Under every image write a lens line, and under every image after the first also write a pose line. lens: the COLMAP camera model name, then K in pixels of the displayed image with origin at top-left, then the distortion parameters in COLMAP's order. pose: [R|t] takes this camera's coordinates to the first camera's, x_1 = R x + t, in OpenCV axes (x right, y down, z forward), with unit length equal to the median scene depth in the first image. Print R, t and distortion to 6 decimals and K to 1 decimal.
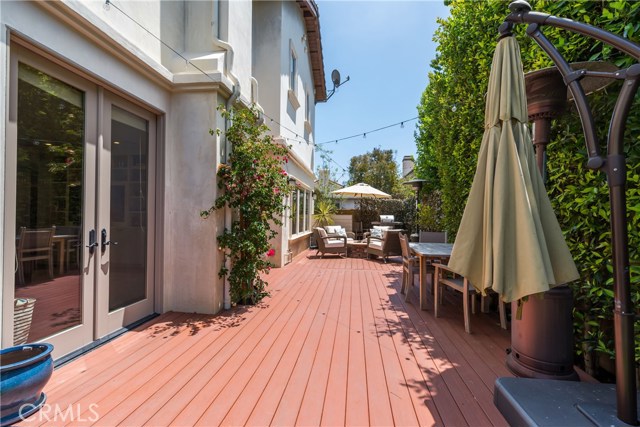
lens RADIAL K [[277.0, 0, 320.9], [0, 277.0, 212.4], [0, 0, 1]] dist [0.018507, -0.001163]
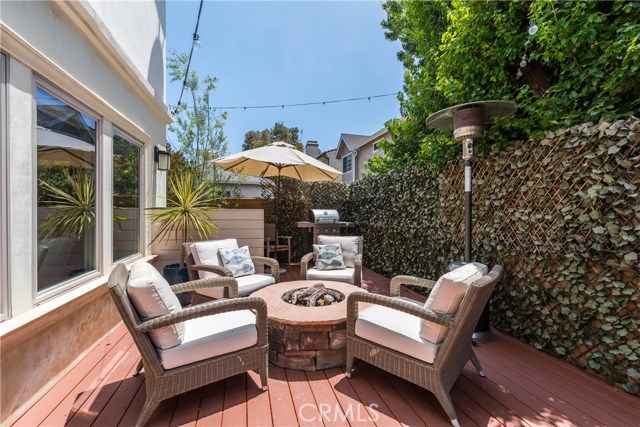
lens RADIAL K [[277.0, 0, 323.0], [0, 277.0, 208.6], [0, 0, 1]] dist [0.018507, -0.001163]
pose [[0.923052, -0.007872, 0.384596, 0.031721], [0.005580, 0.999959, 0.007075, 0.004975], [-0.384636, -0.004384, 0.923058, 0.533891]]
